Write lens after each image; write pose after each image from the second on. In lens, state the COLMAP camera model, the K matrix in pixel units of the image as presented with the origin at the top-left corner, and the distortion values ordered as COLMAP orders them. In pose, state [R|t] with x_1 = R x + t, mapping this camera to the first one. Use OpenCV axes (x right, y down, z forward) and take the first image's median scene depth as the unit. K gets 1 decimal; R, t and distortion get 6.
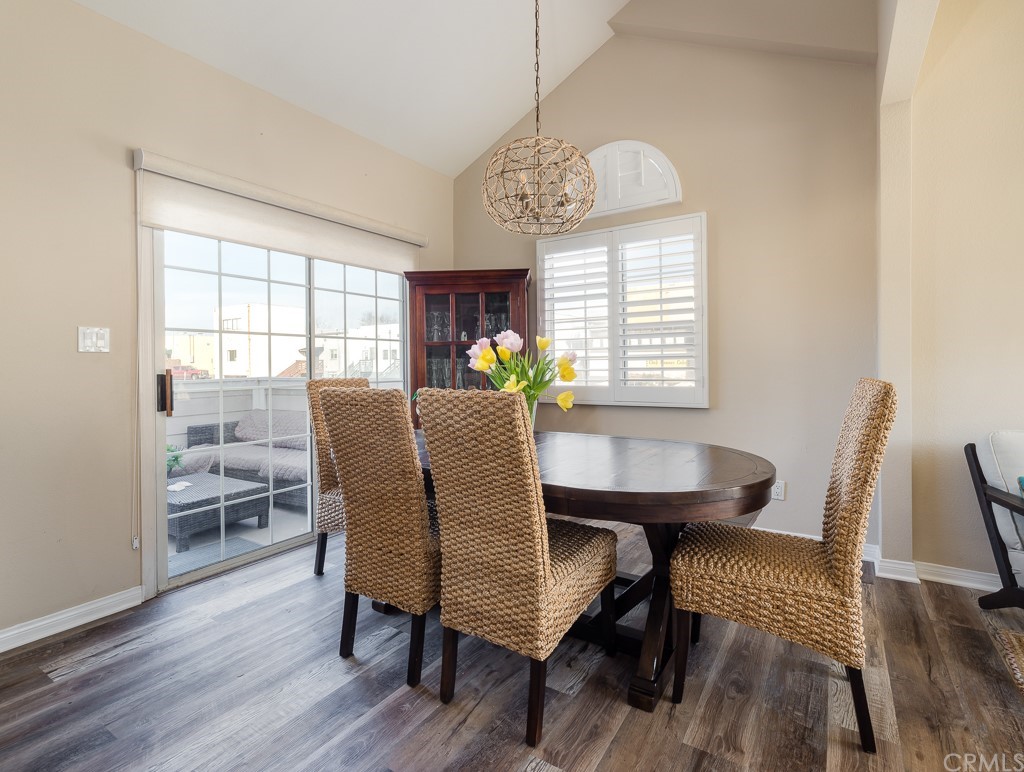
lens RADIAL K [[503.8, 0, 514.4], [0, 503.8, 366.2], [0, 0, 1]] dist [-0.001781, -0.001336]
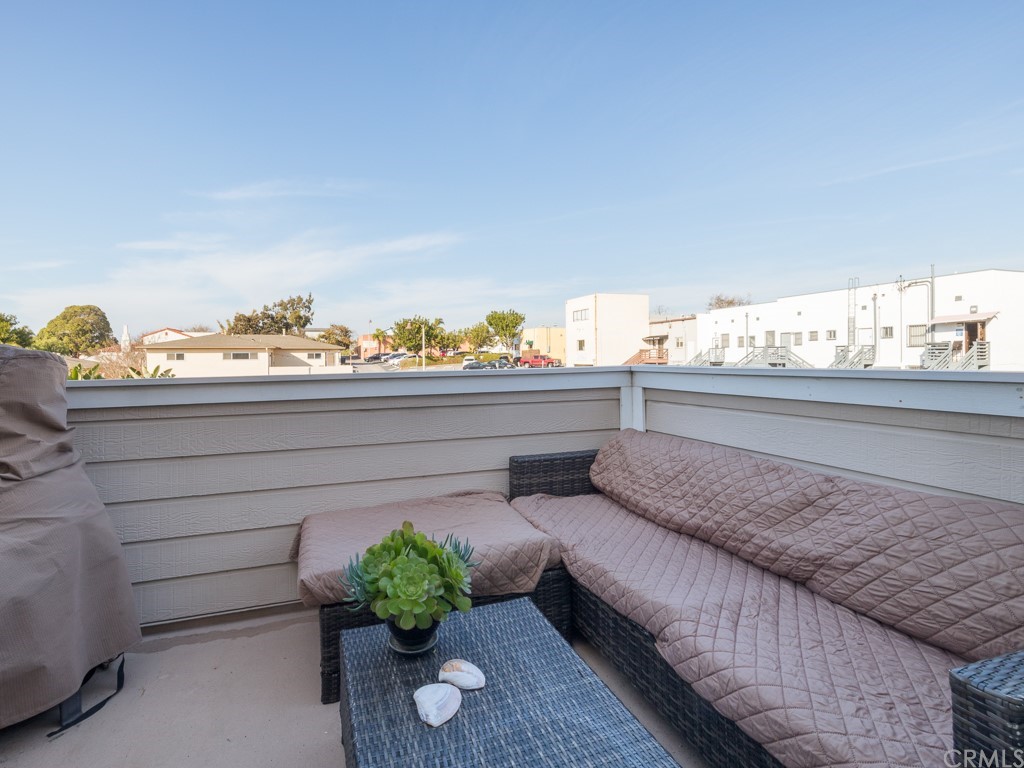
lens RADIAL K [[566.2, 0, 518.1], [0, 566.2, 361.0], [0, 0, 1]] dist [-0.000331, 0.000178]
pose [[0.811855, 0.007365, -0.583813, -0.285874], [-0.001577, 0.999944, 0.010422, 0.013511], [0.583857, -0.007541, 0.811821, 0.502735]]
